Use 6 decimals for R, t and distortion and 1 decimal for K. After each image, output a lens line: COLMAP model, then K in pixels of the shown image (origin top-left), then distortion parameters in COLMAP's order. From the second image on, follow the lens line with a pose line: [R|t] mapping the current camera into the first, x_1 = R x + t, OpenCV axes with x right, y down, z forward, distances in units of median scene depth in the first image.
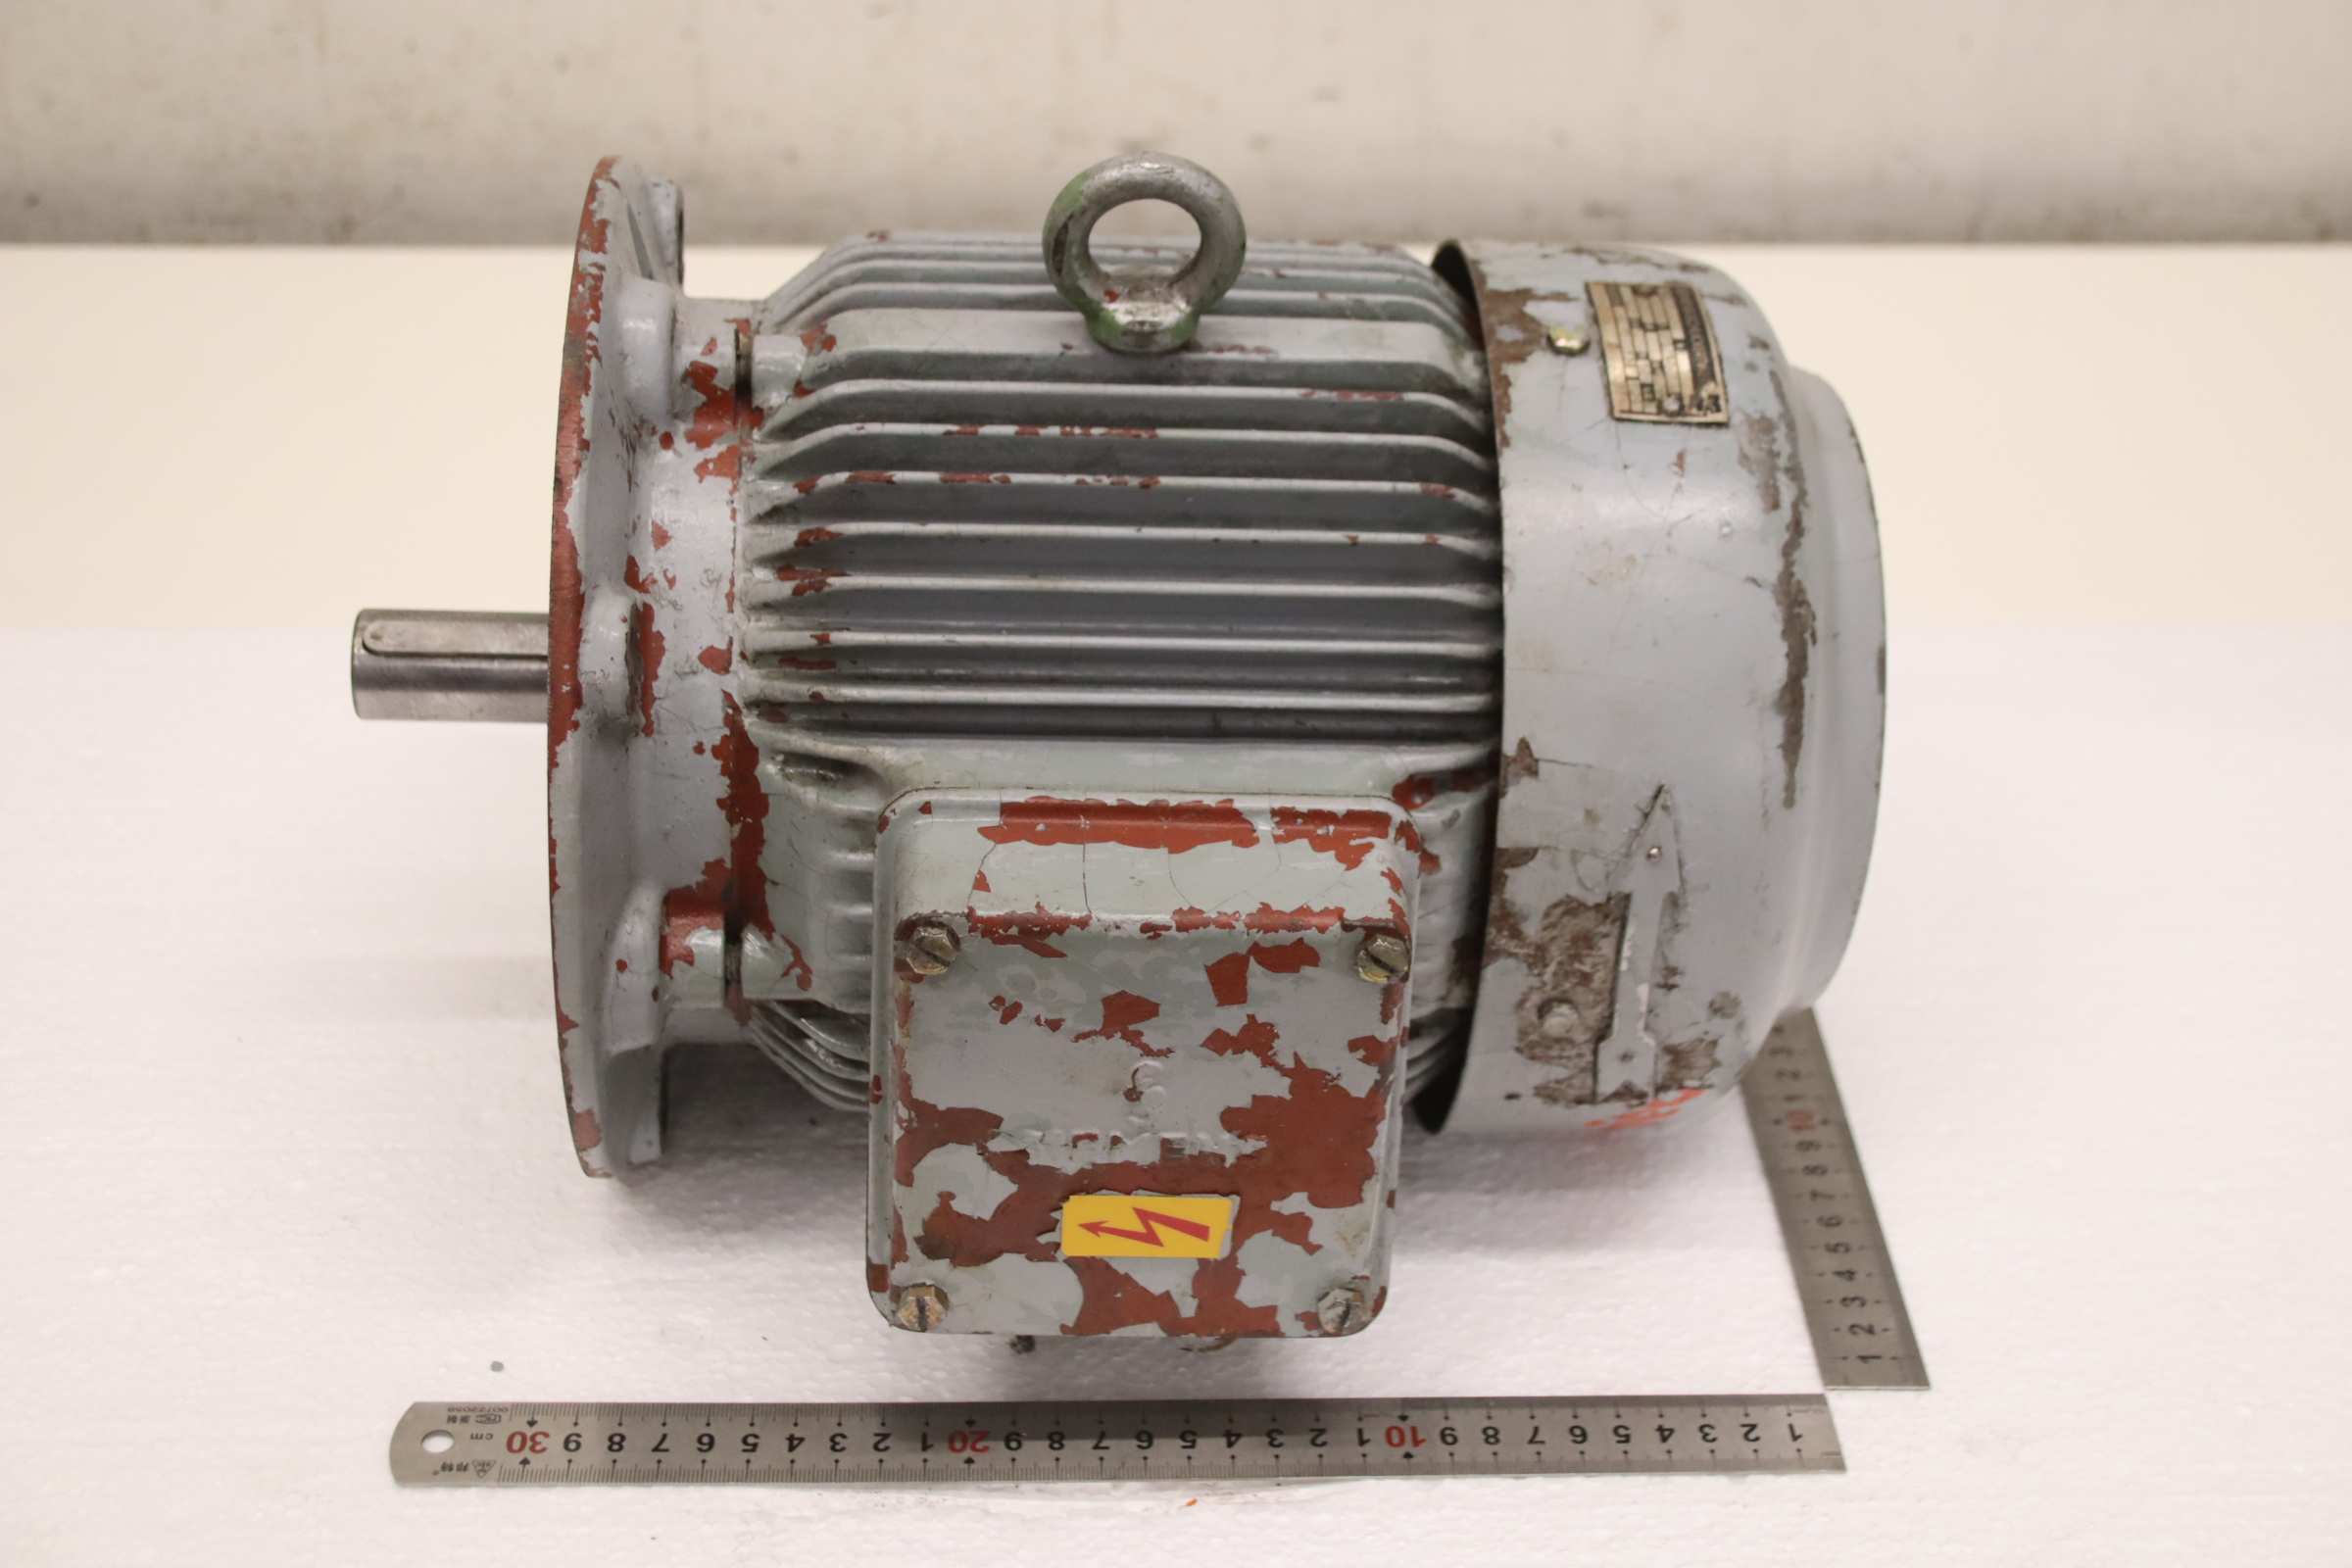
lens RADIAL K [[3225.5, 0, 1176.0], [0, 3225.5, 784.0], [0, 0, 1]] dist [0.008682, 0.001287]
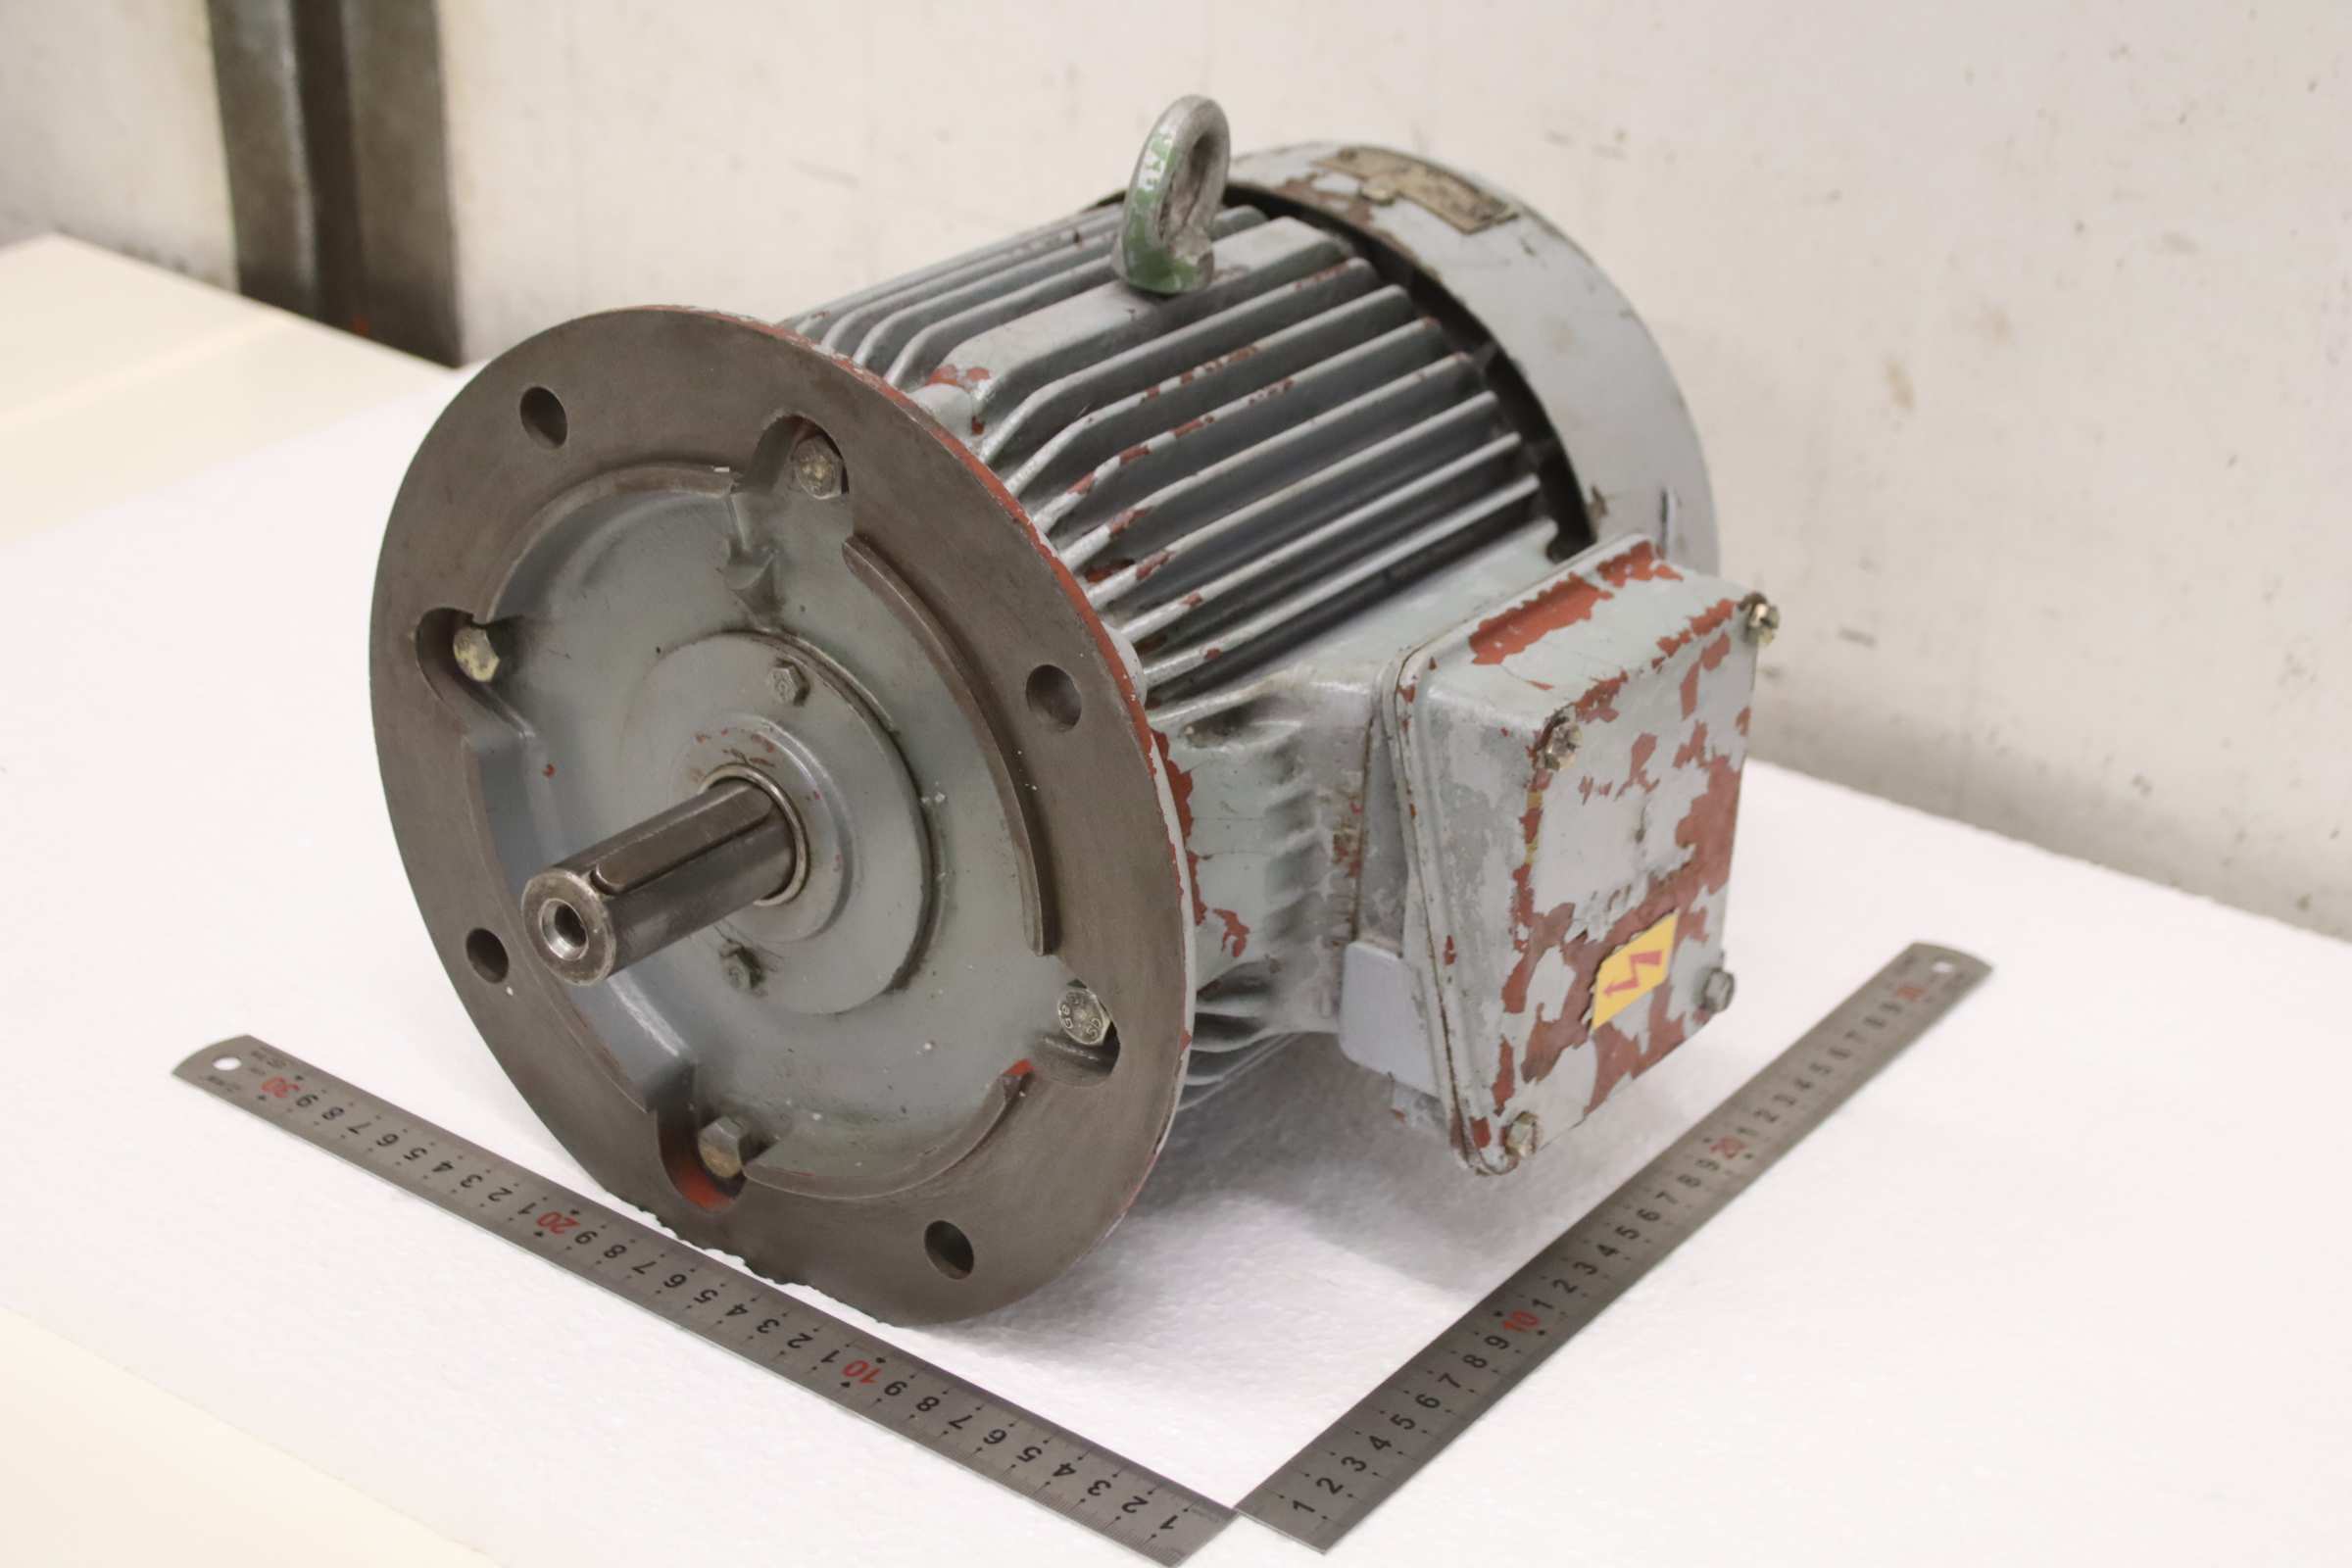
lens RADIAL K [[3917.8, 0, 1176.0], [0, 3917.8, 784.0], [0, 0, 1]] dist [0.004949, 0.028768]
pose [[0.610845, -0.356047, 0.707177, -1.014132], [0.447766, 0.891976, 0.062318, -0.072752], [-0.652973, 0.278583, 0.704285, 0.134522]]
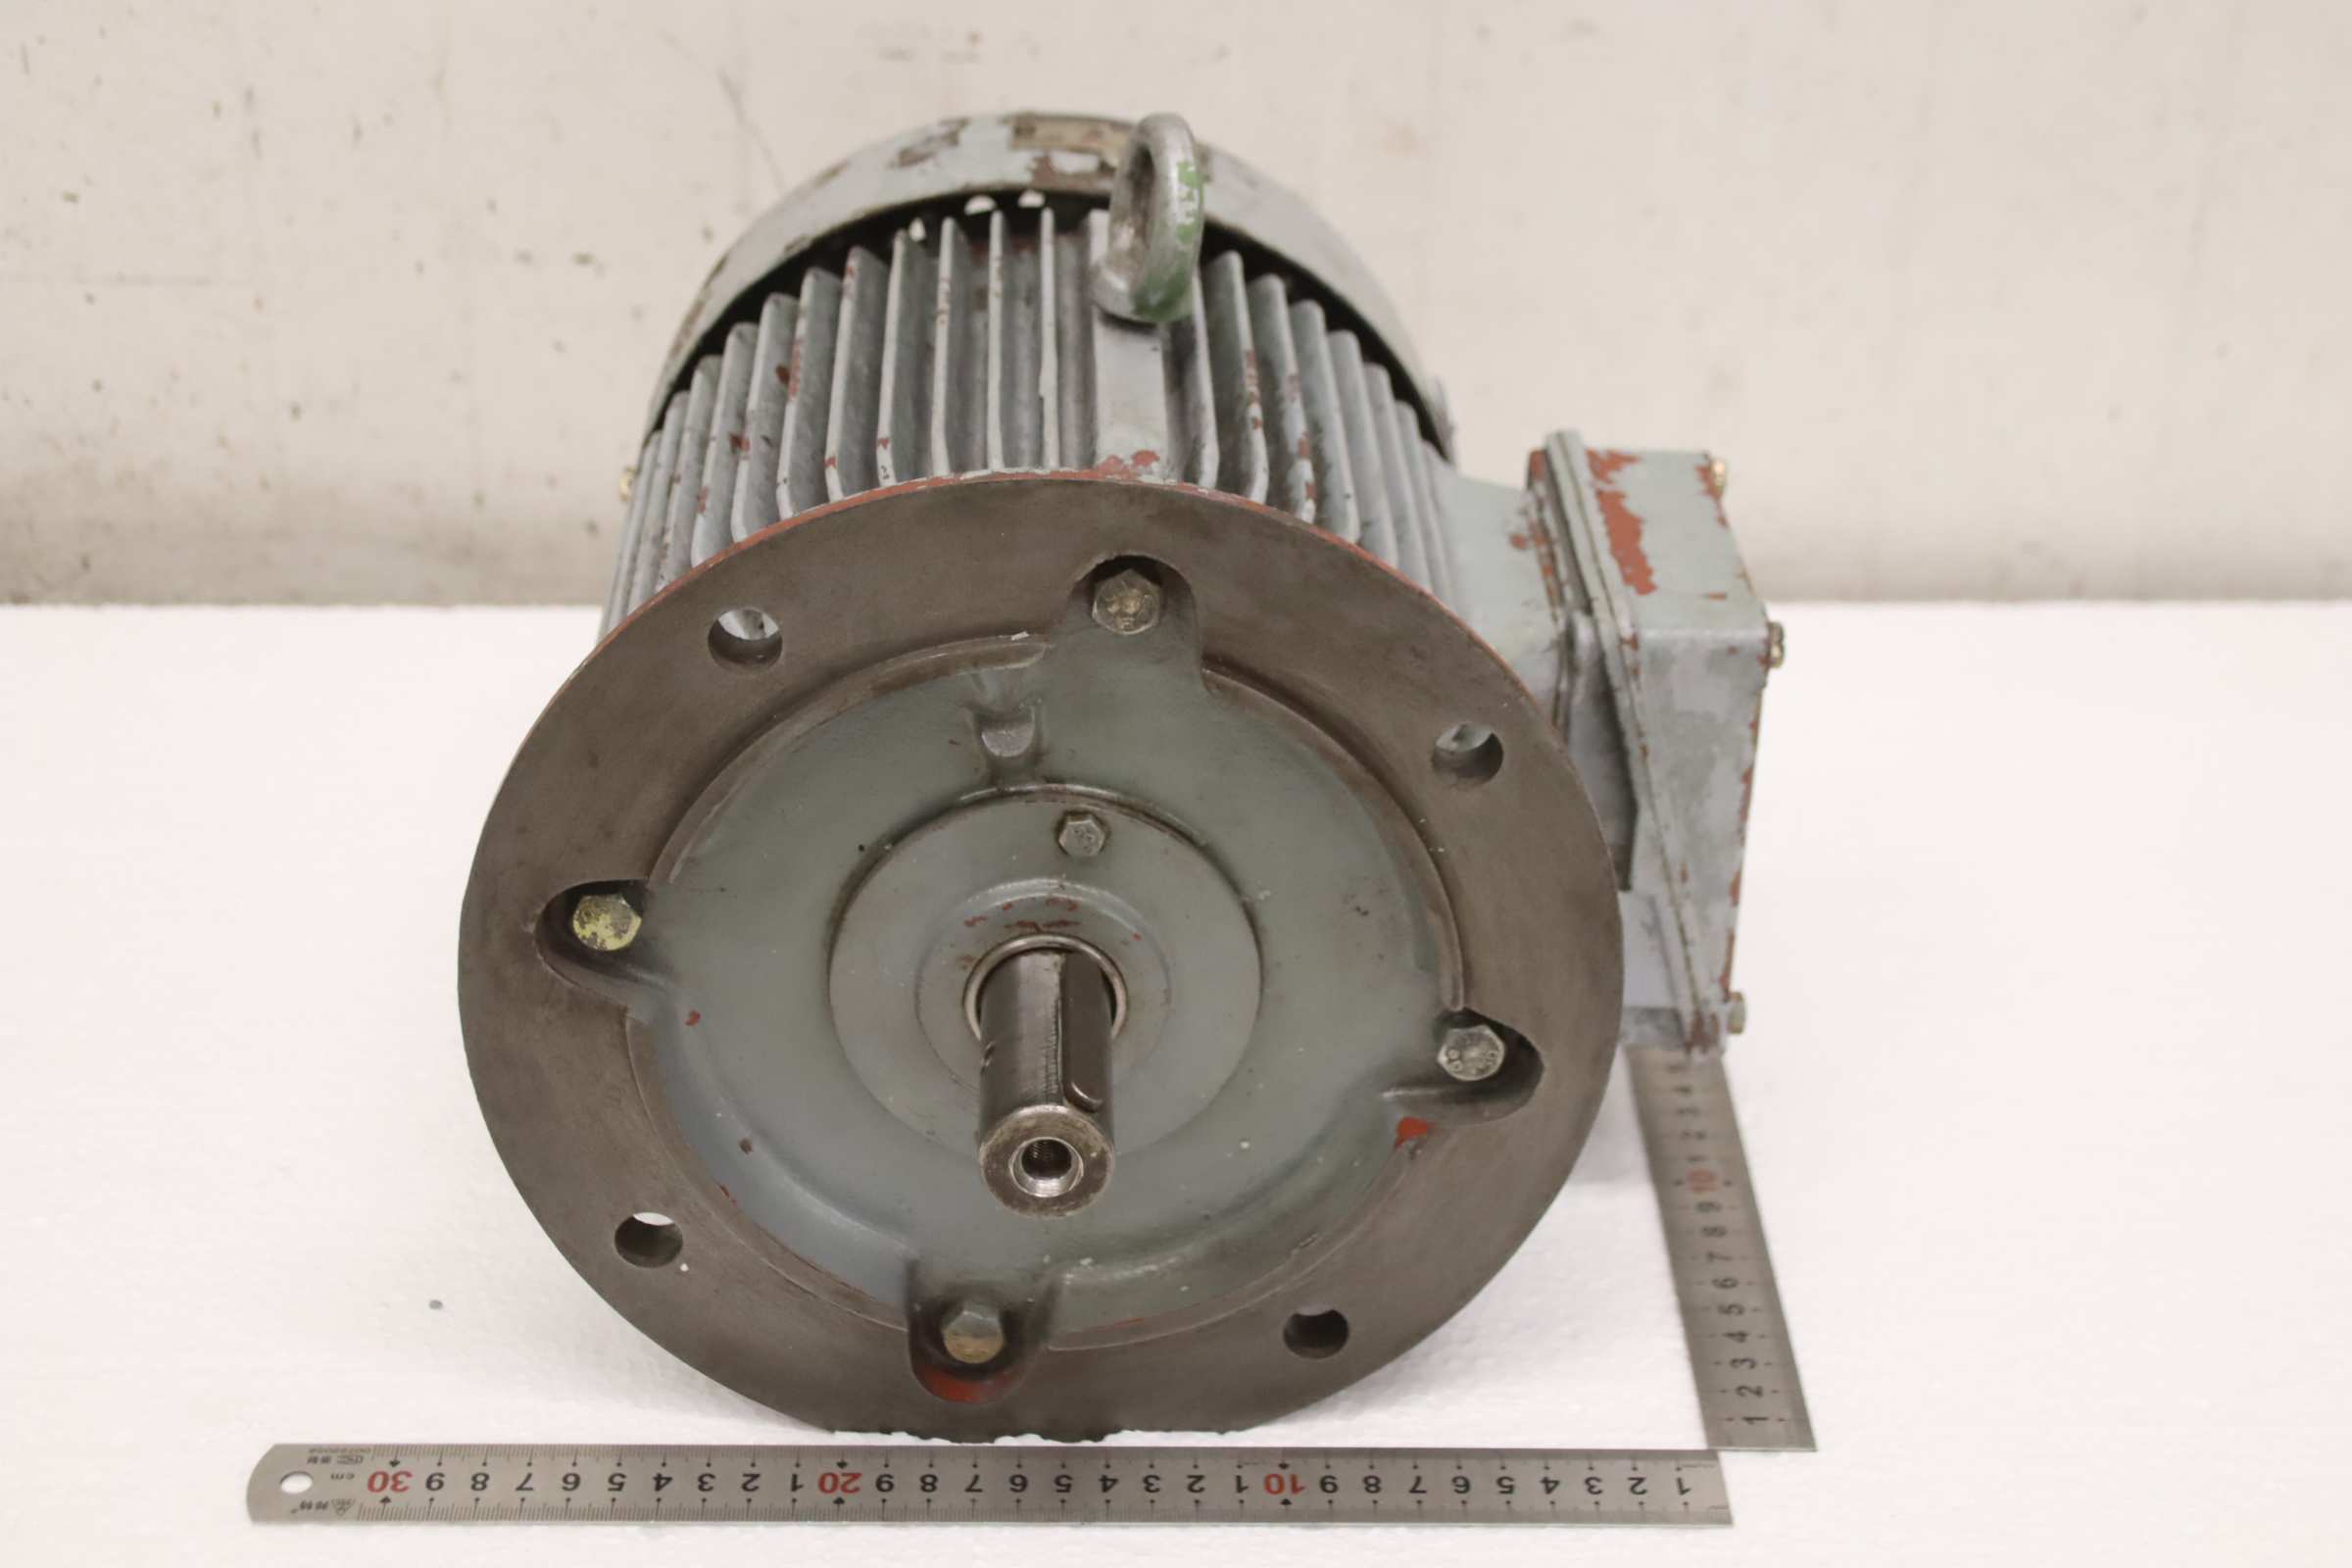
lens RADIAL K [[3917.8, 0, 1176.0], [0, 3917.8, 784.0], [0, 0, 1]] dist [0.004949, 0.028768]
pose [[-0.016563, -0.523493, 0.851869, -1.183168], [0.558542, 0.701814, 0.442140, -0.610167], [-0.829311, 0.483128, 0.280769, 0.757384]]
